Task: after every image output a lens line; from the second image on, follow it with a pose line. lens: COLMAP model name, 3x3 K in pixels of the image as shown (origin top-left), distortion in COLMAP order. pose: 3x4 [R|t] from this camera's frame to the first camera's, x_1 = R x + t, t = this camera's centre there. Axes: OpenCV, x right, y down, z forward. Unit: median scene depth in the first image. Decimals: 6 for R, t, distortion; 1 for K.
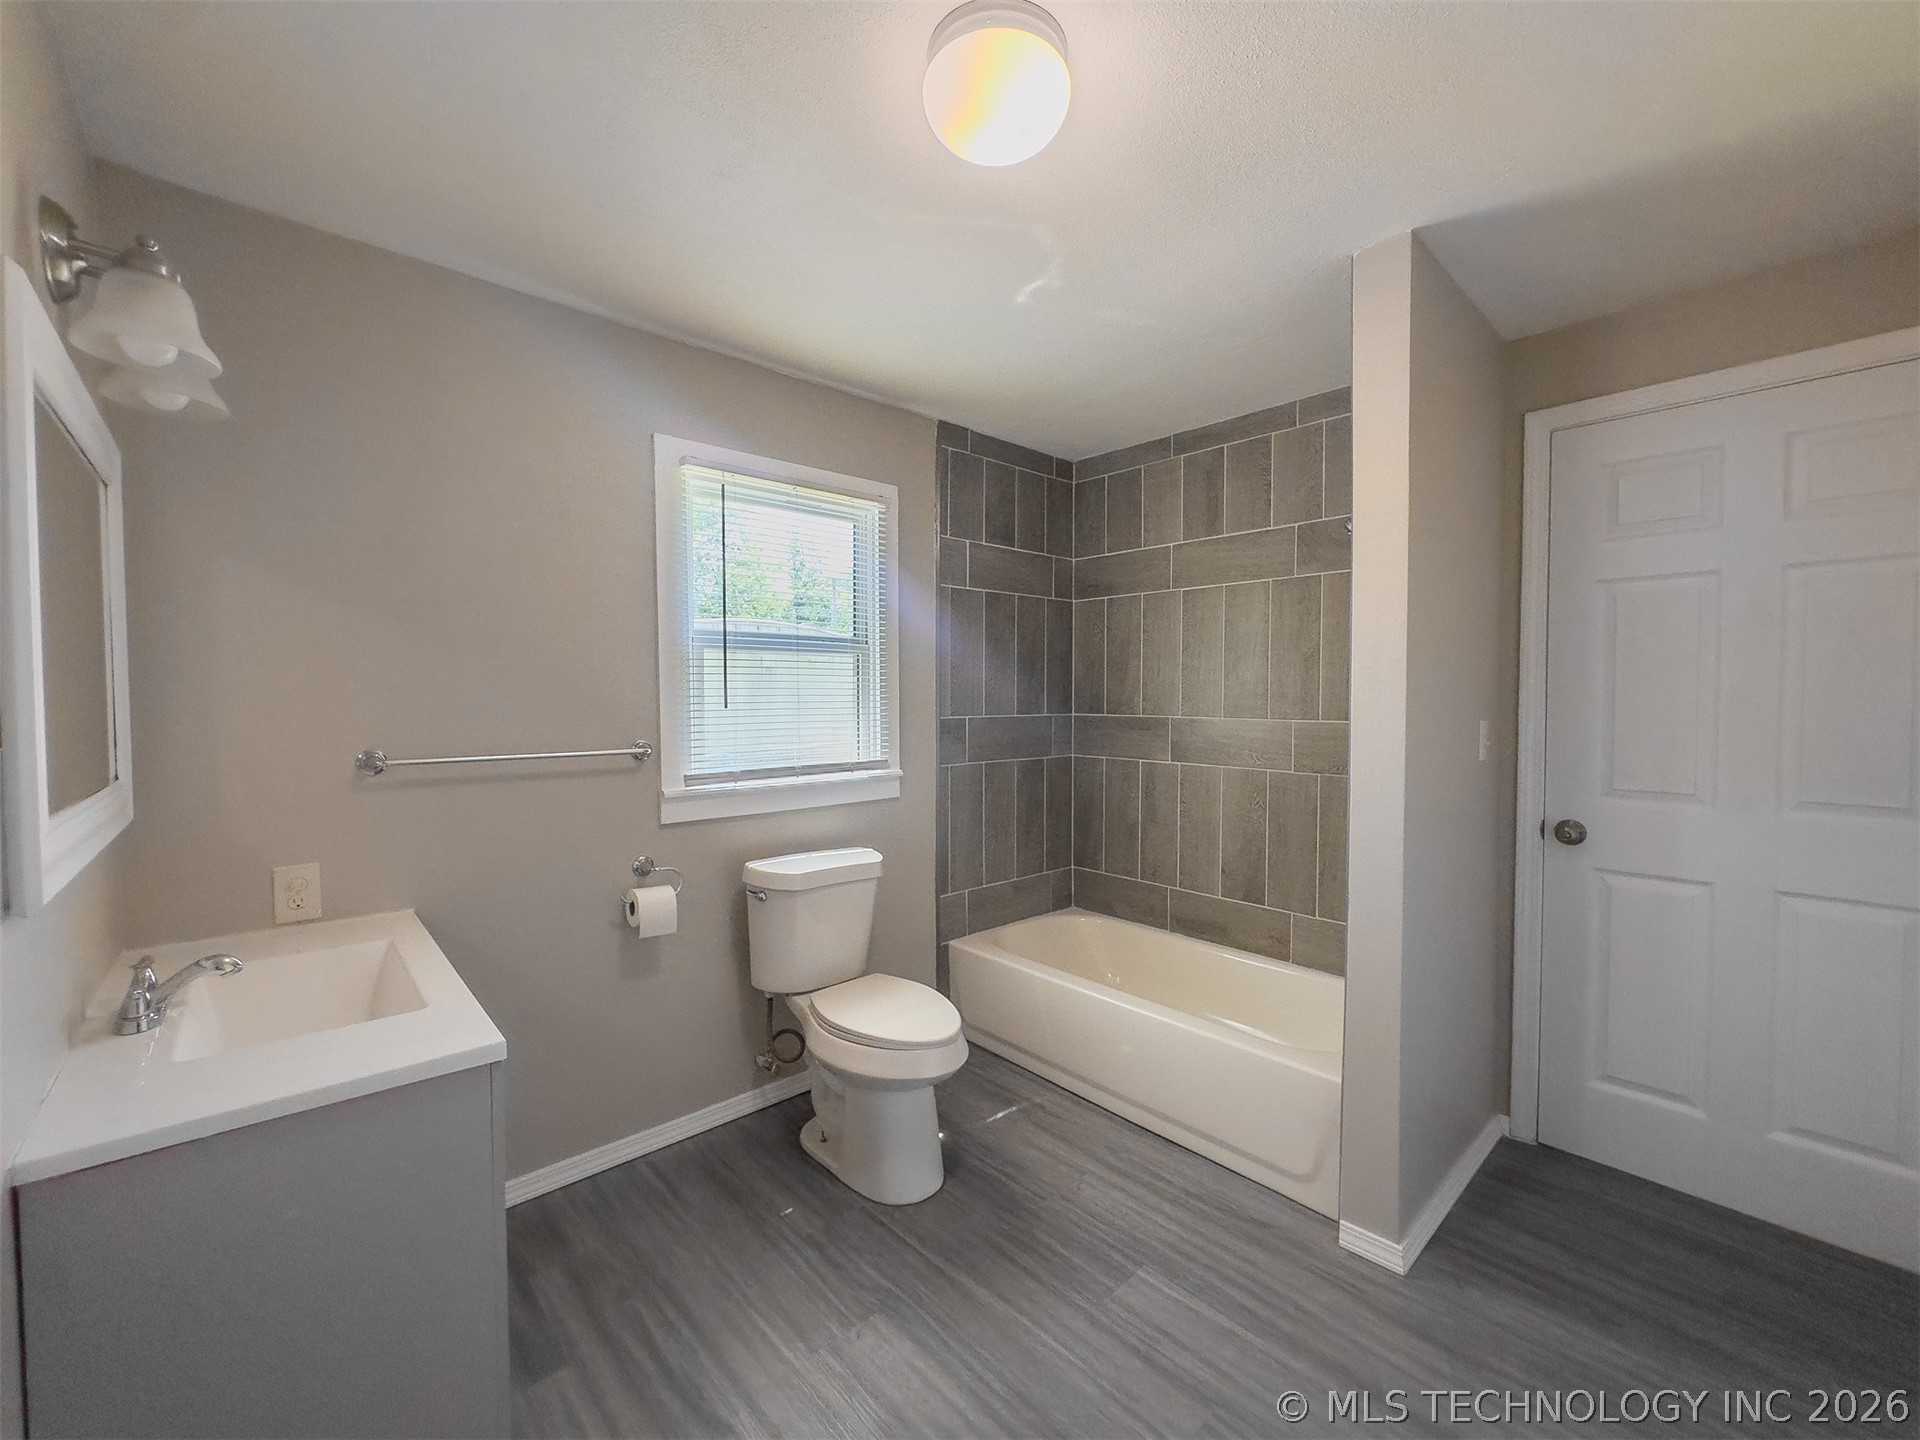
lens RADIAL K [[775.8, 0, 968.2], [0, 775.8, 717.9], [0, 0, 1]] dist [0.000686, 0.000142]
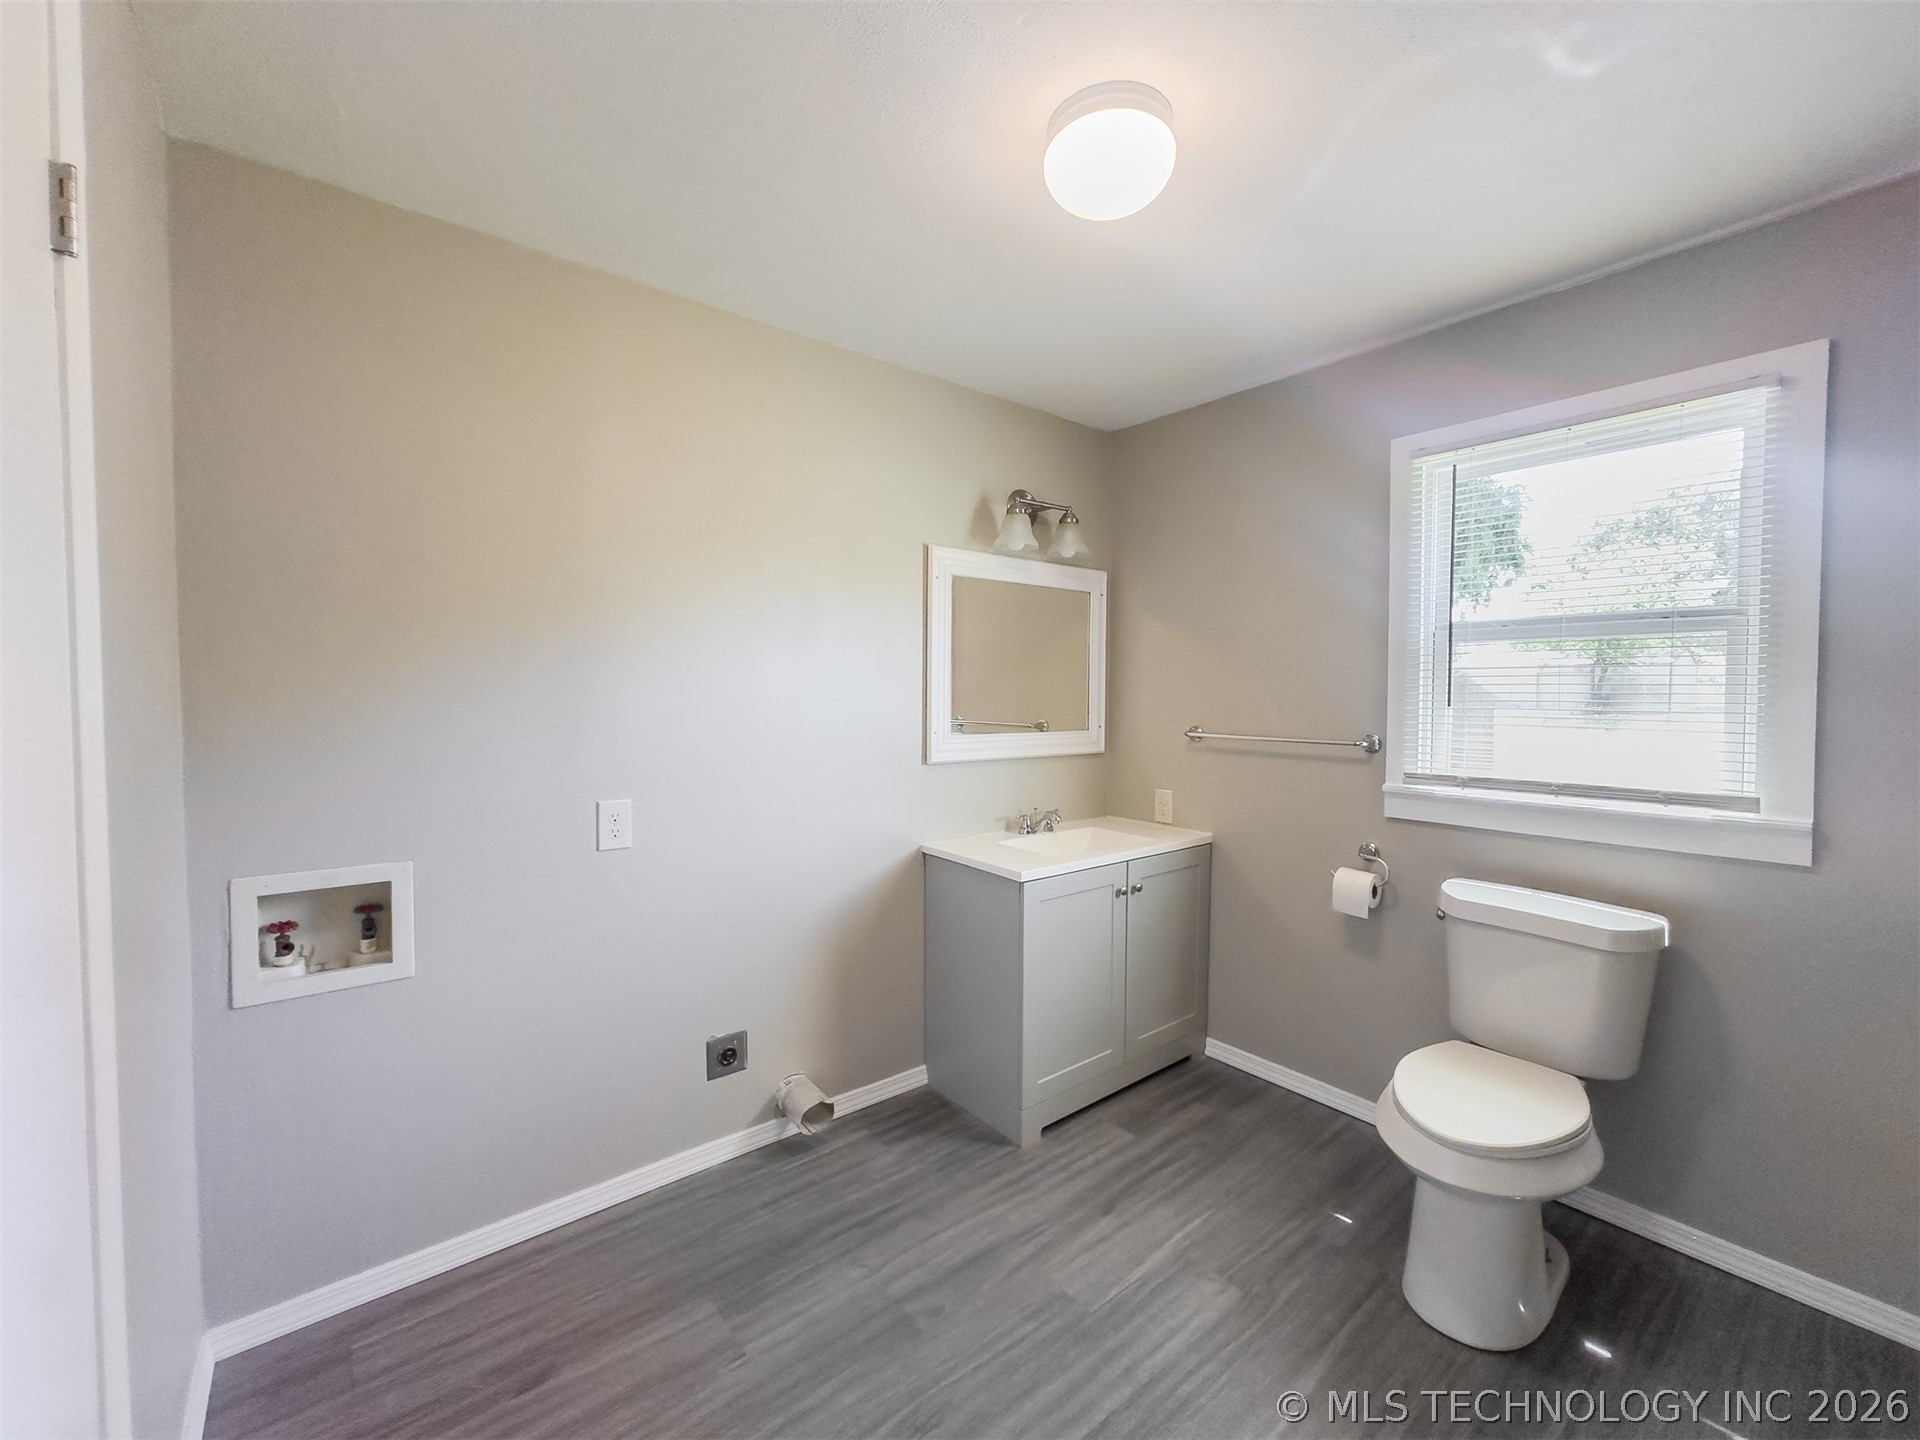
lens RADIAL K [[775.8, 0, 962.6], [0, 775.8, 714.1], [0, 0, 1]] dist [0.000686, 0.000142]
pose [[-0.043714, 0.032986, -0.998499, 0.684146], [-0.029391, 0.998980, 0.034289, -0.019731], [0.998612, 0.030846, -0.042700, 0.491311]]
